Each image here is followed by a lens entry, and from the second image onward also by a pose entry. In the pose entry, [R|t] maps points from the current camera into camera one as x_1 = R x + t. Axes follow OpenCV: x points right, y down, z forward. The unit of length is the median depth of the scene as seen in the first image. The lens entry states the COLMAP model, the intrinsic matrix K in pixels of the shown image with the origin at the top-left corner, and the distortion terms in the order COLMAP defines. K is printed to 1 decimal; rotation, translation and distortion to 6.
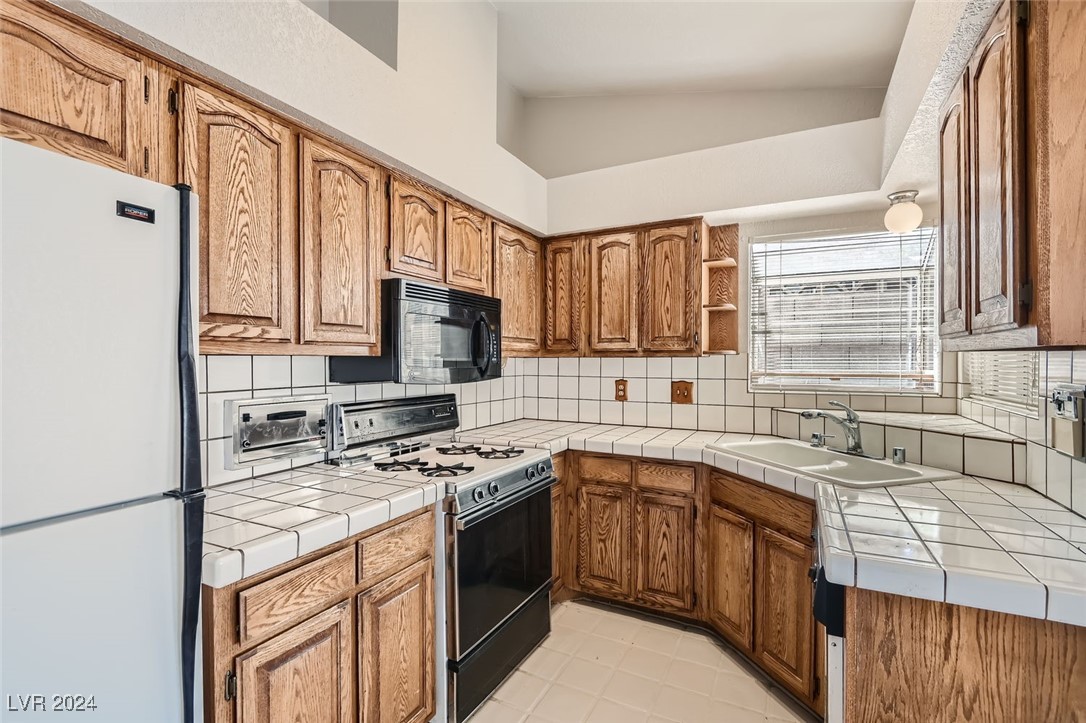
lens RADIAL K [[493.0, 0, 540.1], [0, 493.0, 356.4], [0, 0, 1]] dist [0.014758, -0.018818]
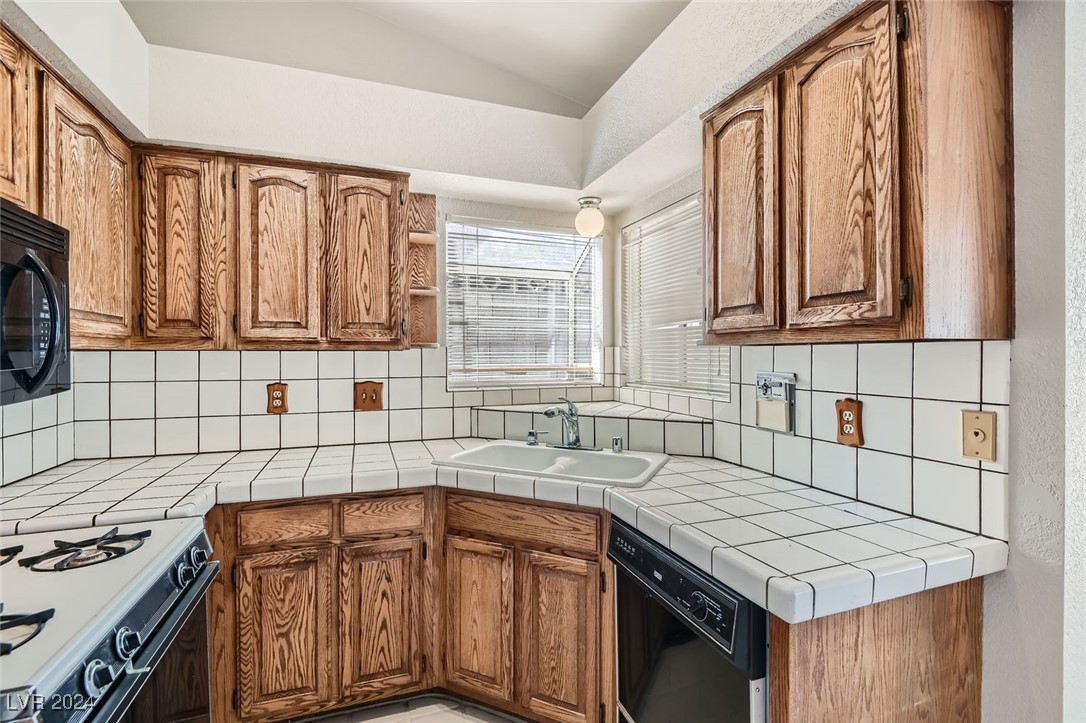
lens RADIAL K [[493.0, 0, 540.1], [0, 493.0, 356.4], [0, 0, 1]] dist [0.014758, -0.018818]
pose [[0.673284, -0.003012, 0.739378, -0.123112], [-0.002314, 0.999978, 0.006181, 0.005418], [-0.739380, -0.005873, 0.673263, 0.320784]]
